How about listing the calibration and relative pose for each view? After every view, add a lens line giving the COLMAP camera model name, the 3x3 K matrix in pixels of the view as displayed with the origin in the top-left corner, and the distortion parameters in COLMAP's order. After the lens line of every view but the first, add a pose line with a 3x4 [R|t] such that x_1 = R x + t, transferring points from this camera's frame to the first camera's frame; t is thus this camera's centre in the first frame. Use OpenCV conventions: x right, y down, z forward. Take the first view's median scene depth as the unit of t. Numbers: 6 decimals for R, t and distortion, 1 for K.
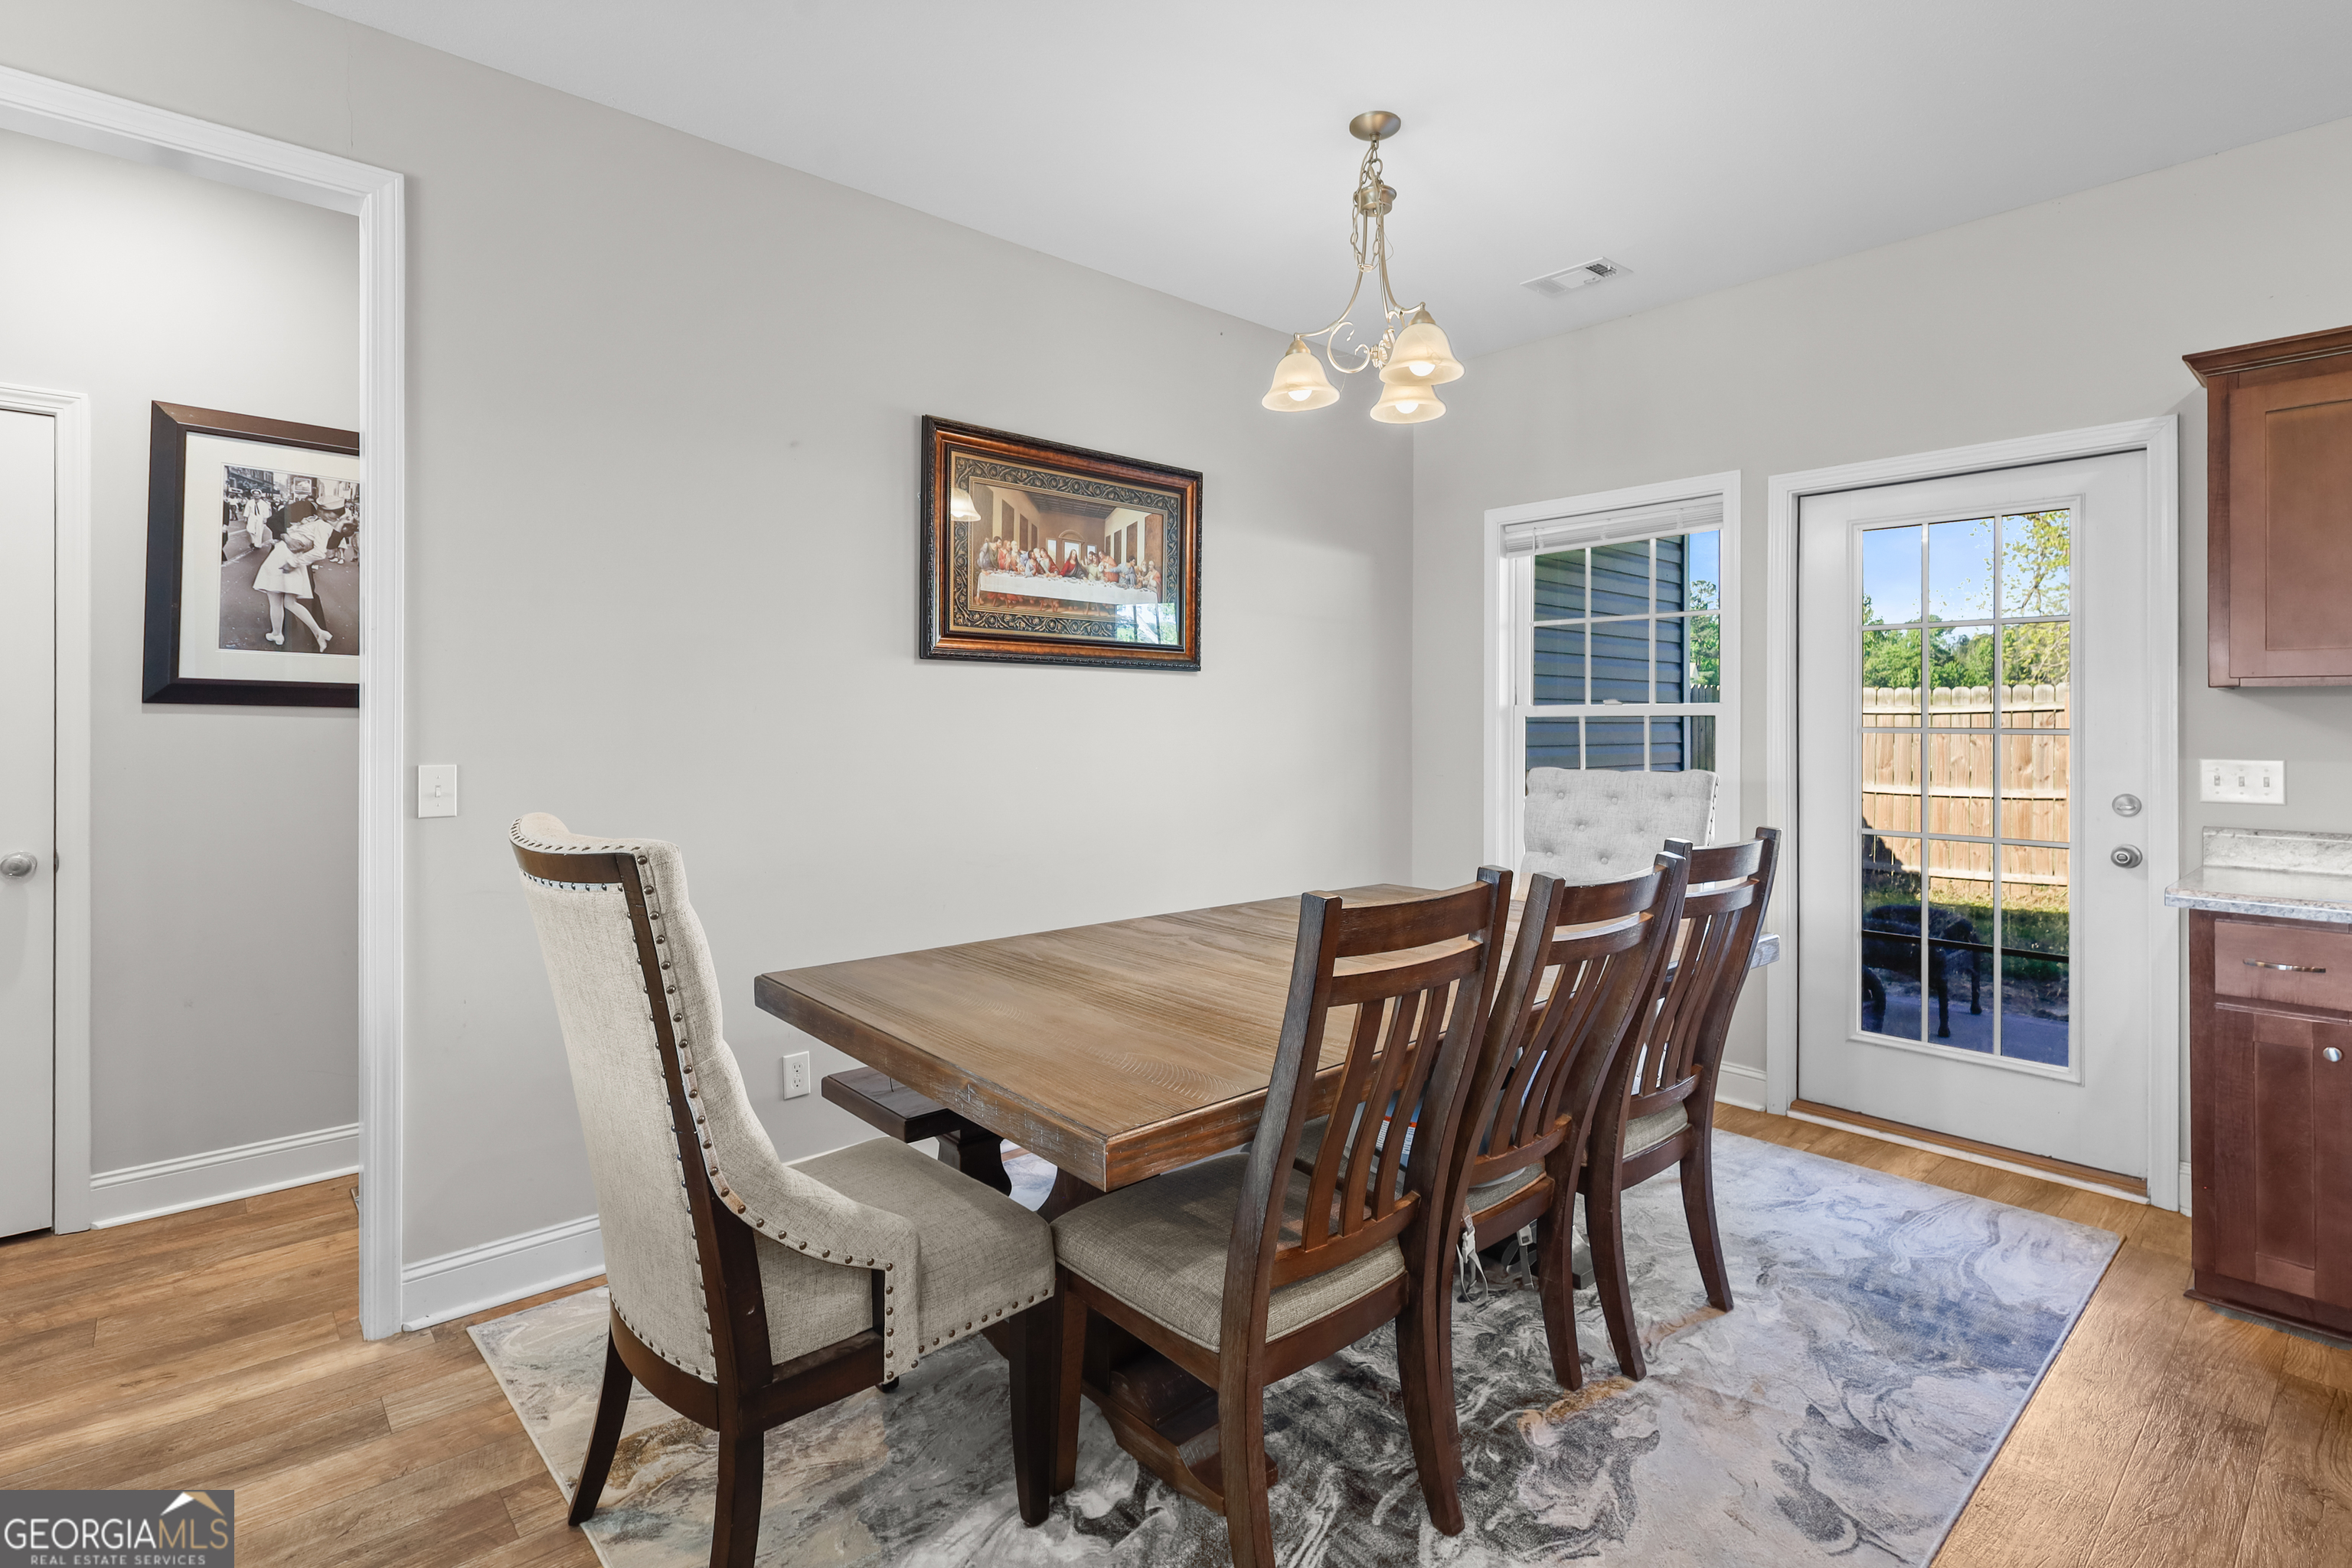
lens RADIAL K [[1121.2, 0, 1180.9], [0, 1121.2, 724.8], [0, 0, 1]] dist [-0.000863, 0.000545]
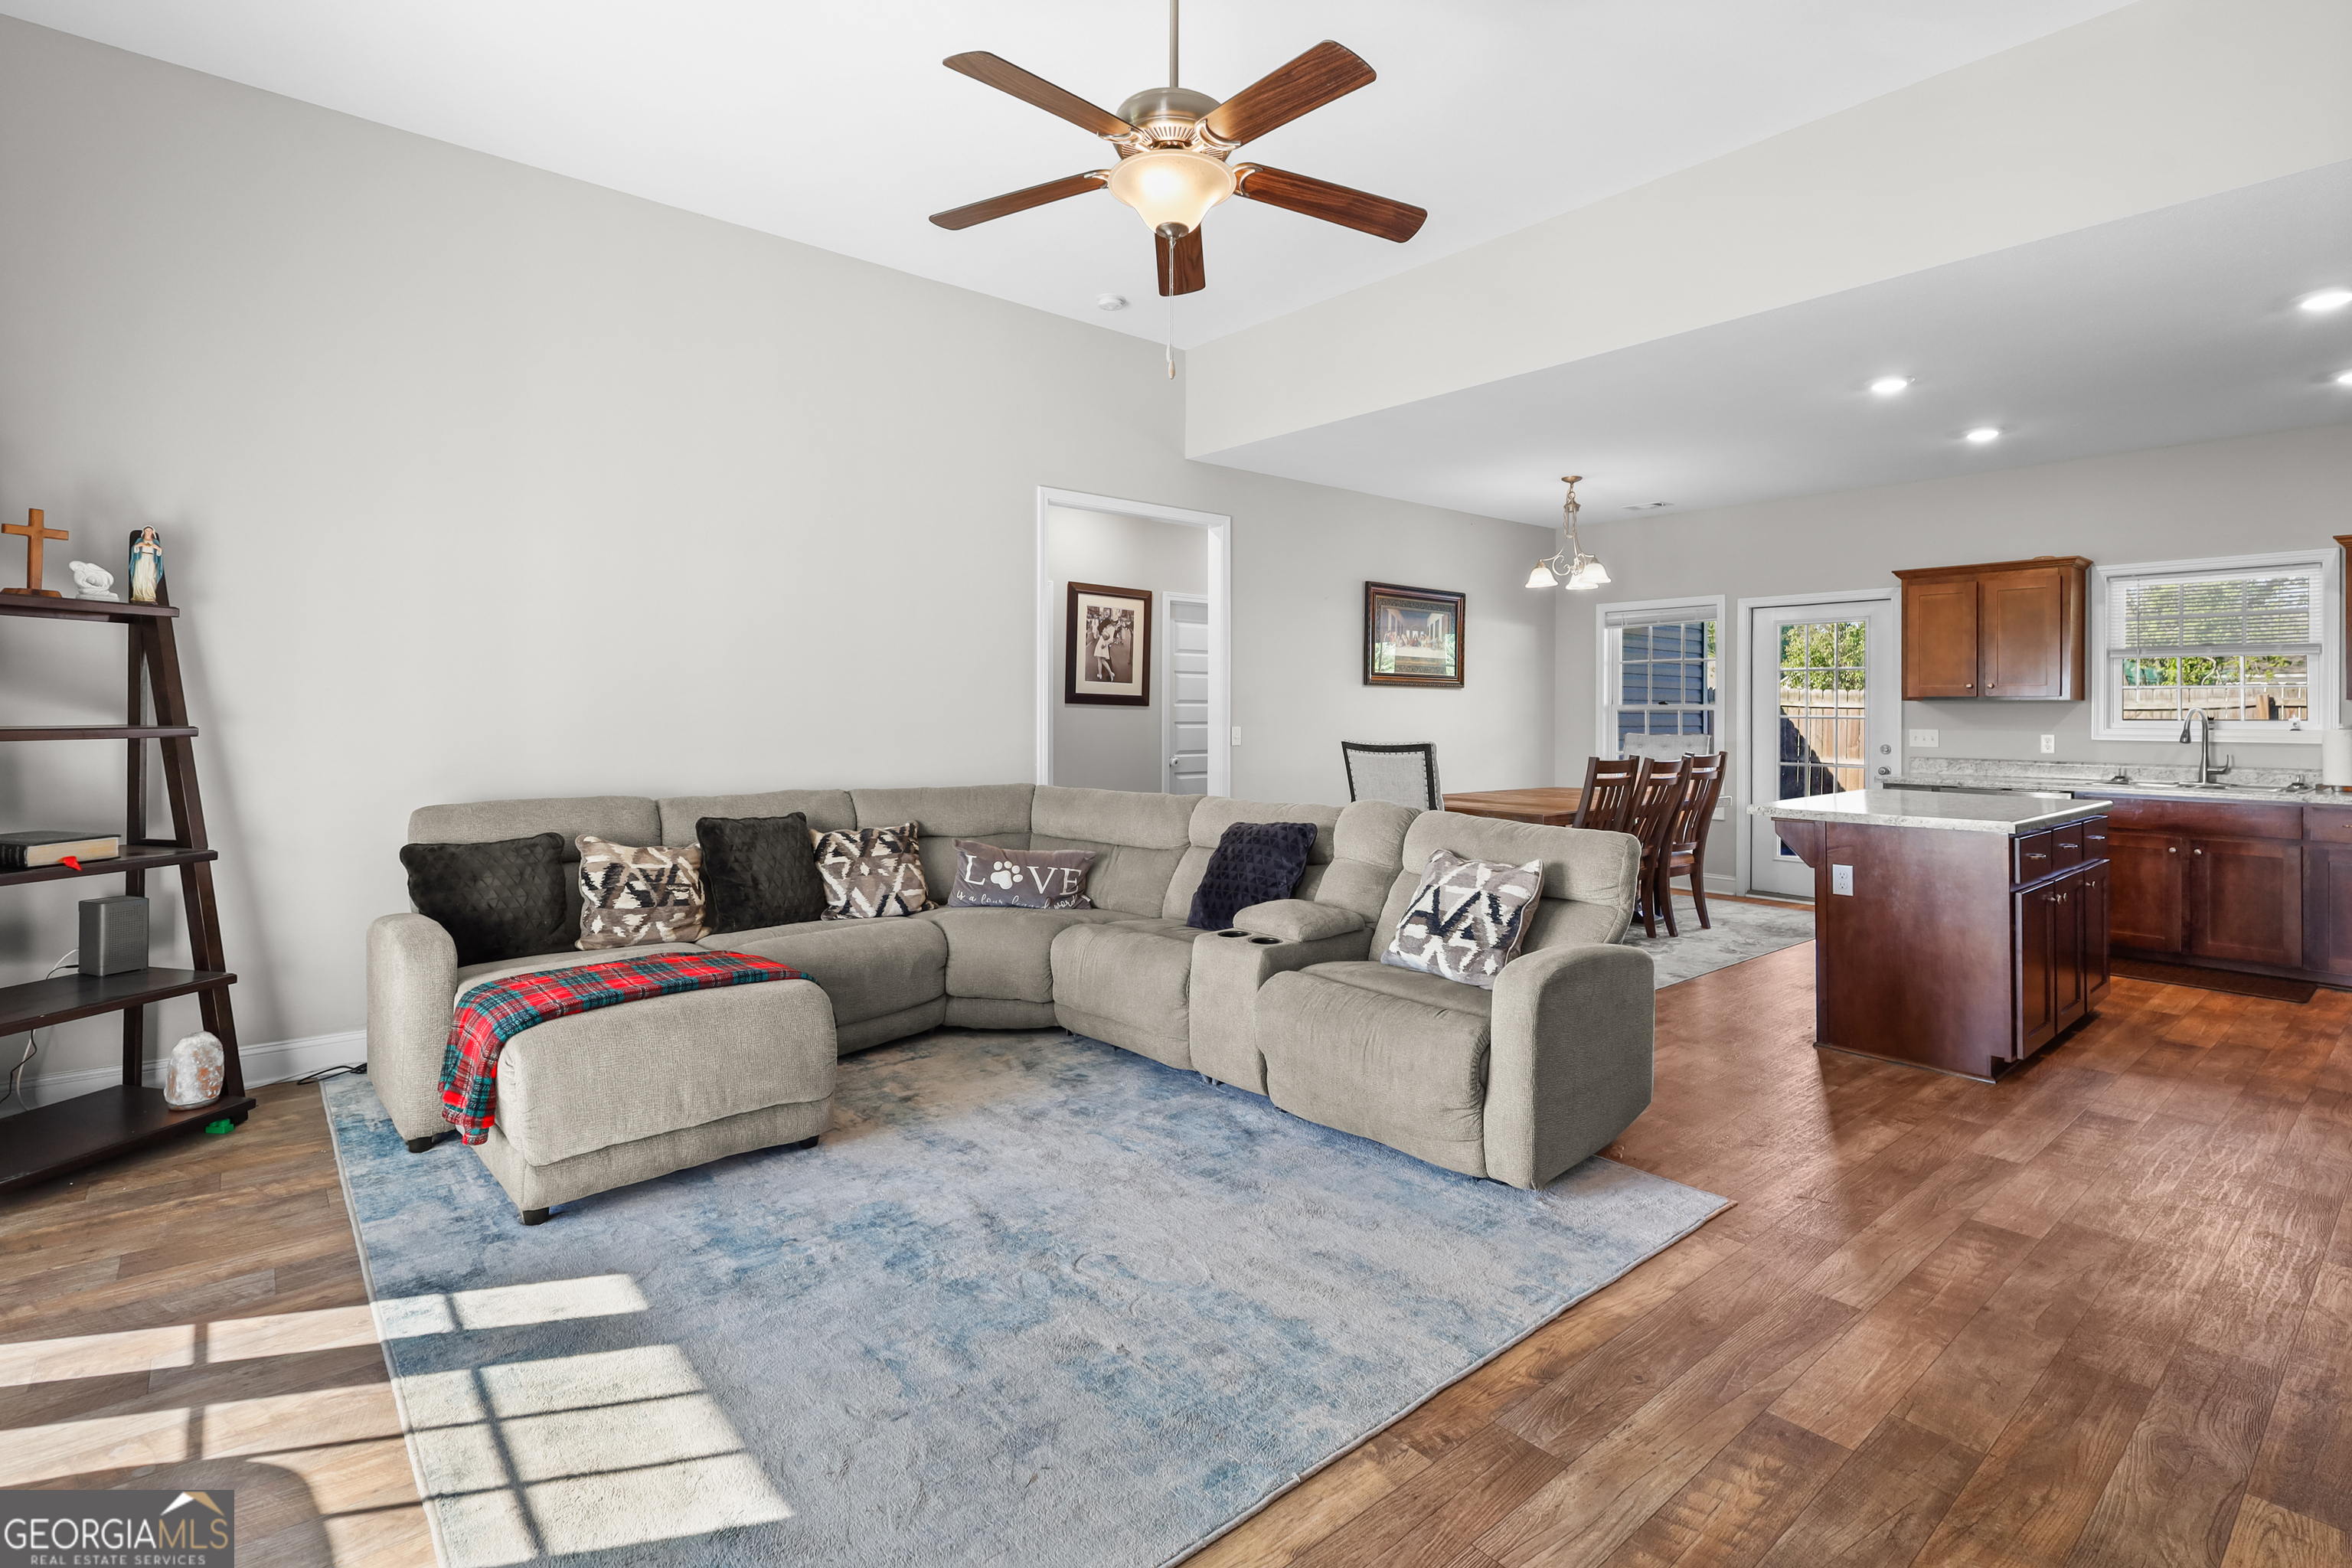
lens RADIAL K [[1122.4, 0, 1177.3], [0, 1122.4, 711.5], [0, 0, 1]] dist [-0.001183, 0.000407]
pose [[0.999542, 0.003807, -0.030036, -0.611447], [-0.003906, 0.999987, -0.003224, 0.005902], [0.030023, 0.003339, 0.999544, -1.492333]]
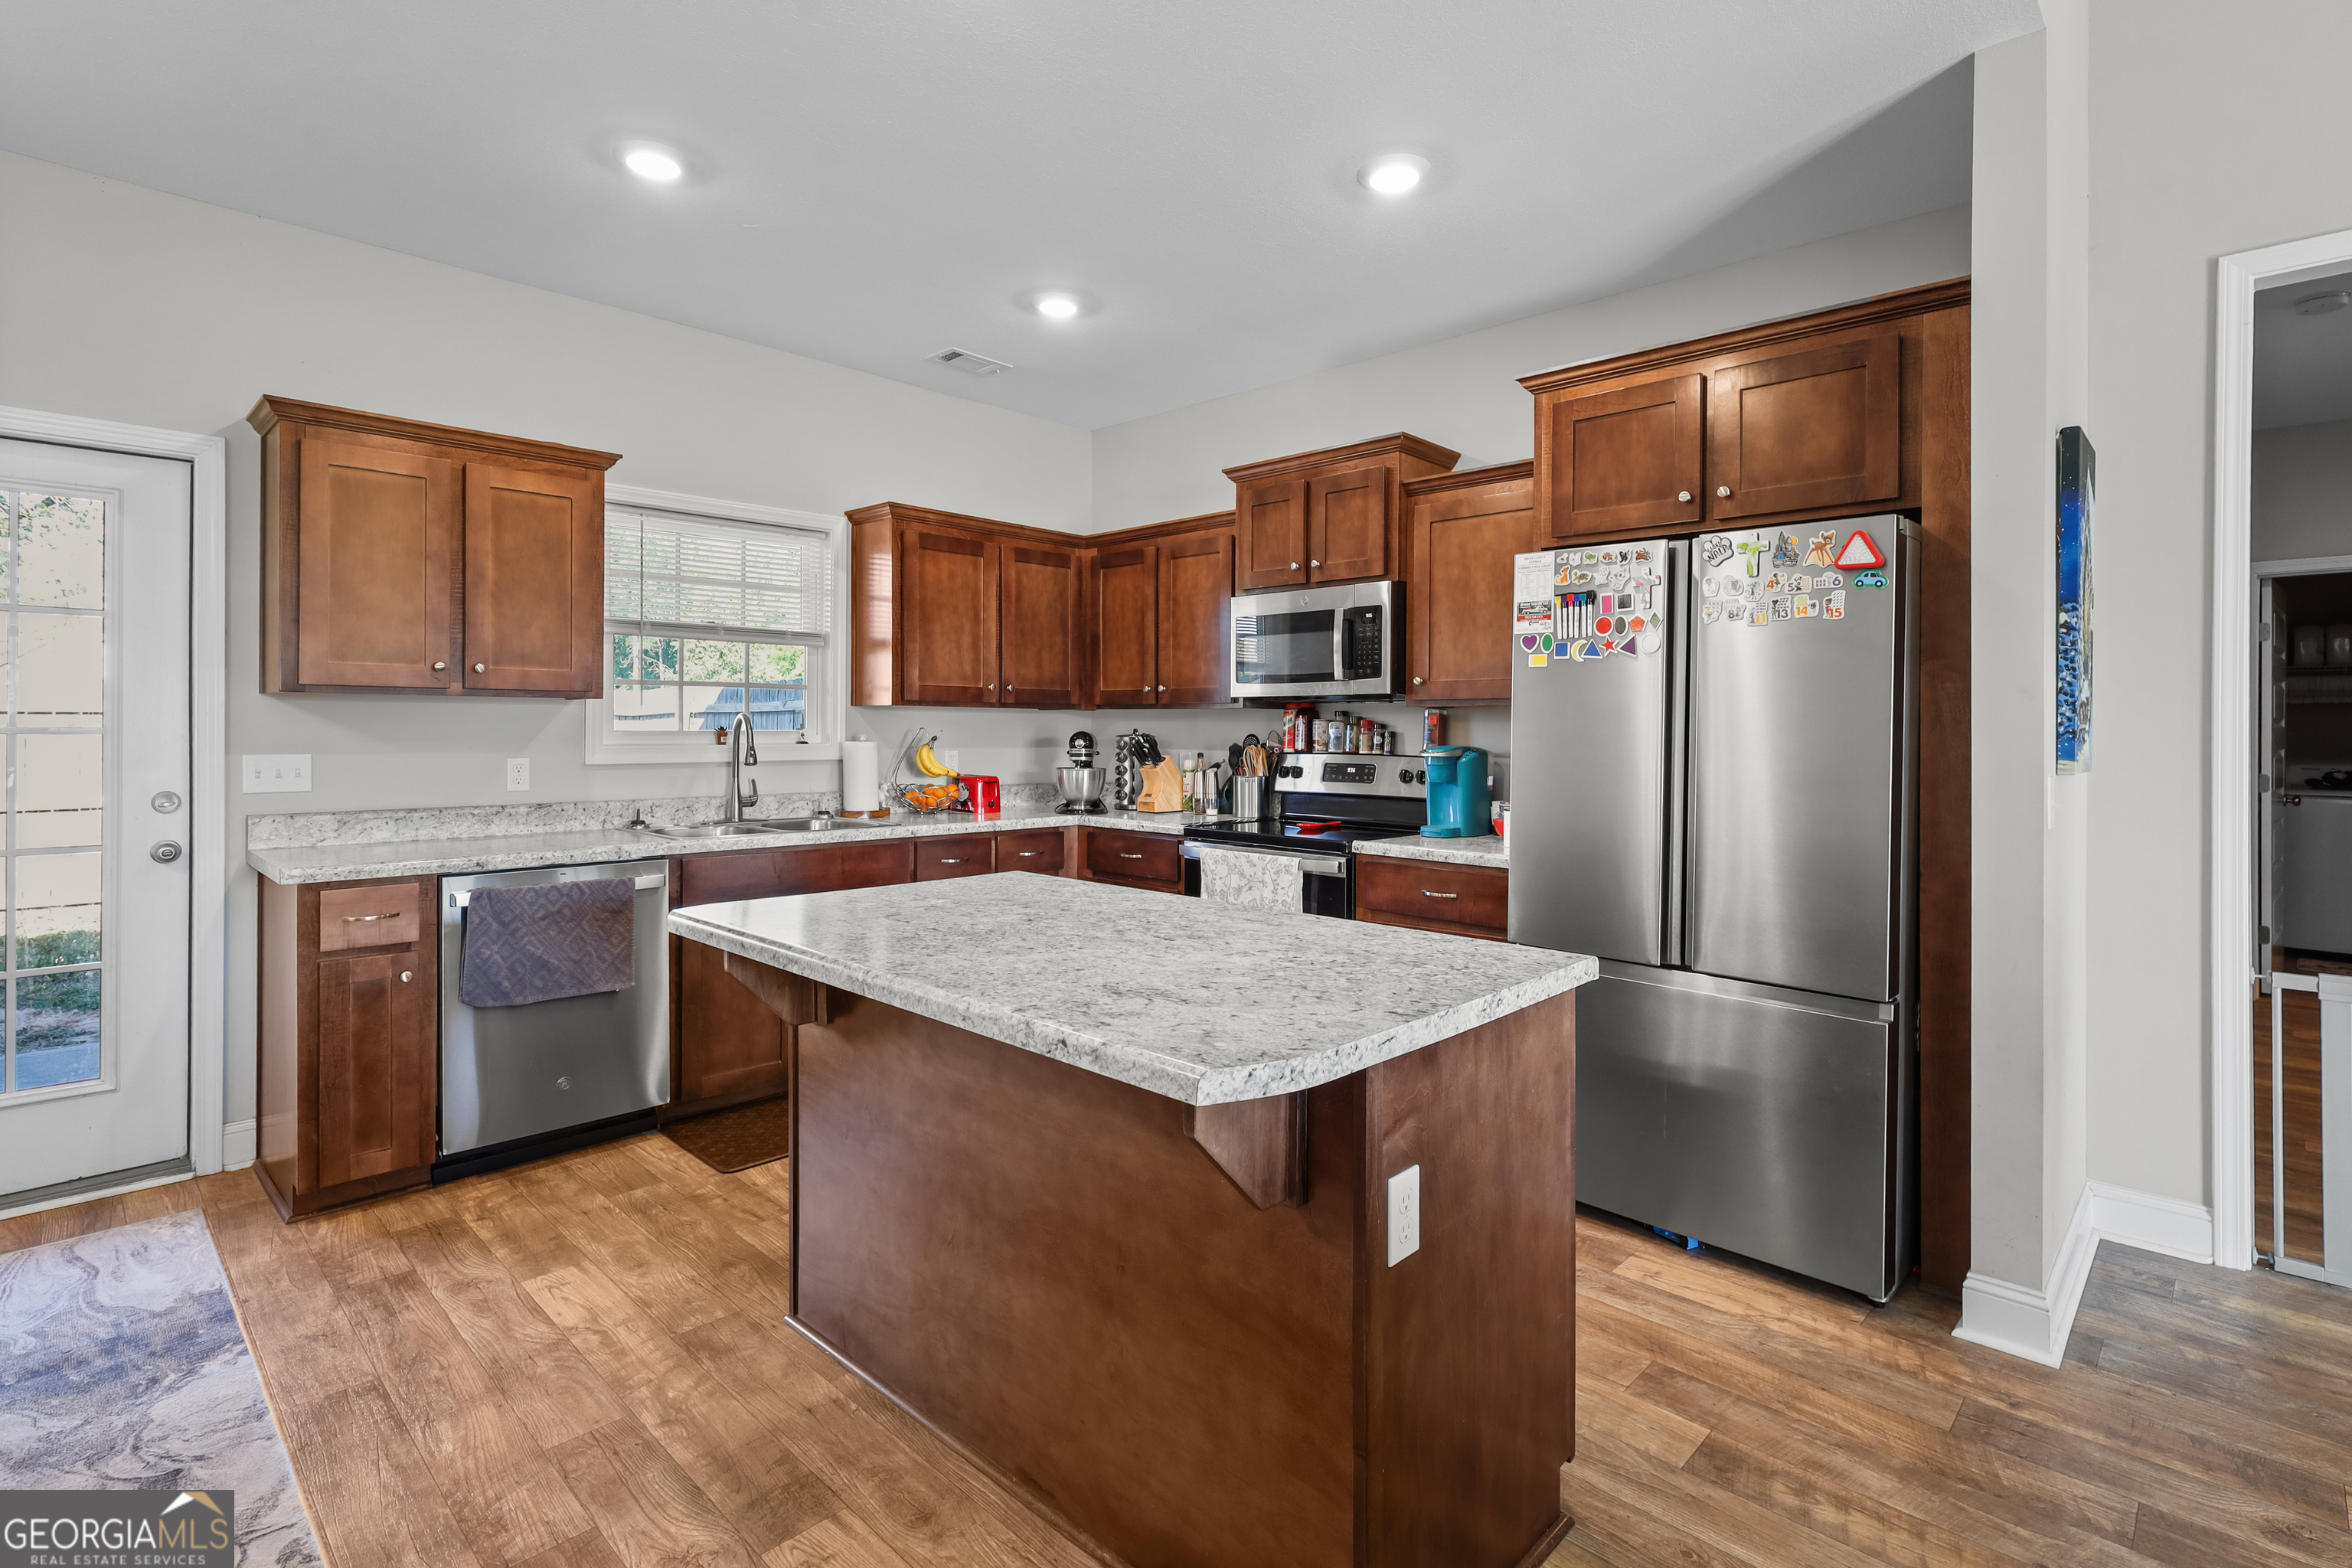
lens RADIAL K [[1133.1, 0, 1185.5], [0, 1133.1, 725.2], [0, 0, 1]] dist [-0.000053, 0.000255]
pose [[-0.073182, 0.000532, 0.997318, -0.277817], [-0.001261, 0.999999, -0.000626, 0.000250], [-0.997318, -0.001304, -0.073182, 0.147364]]
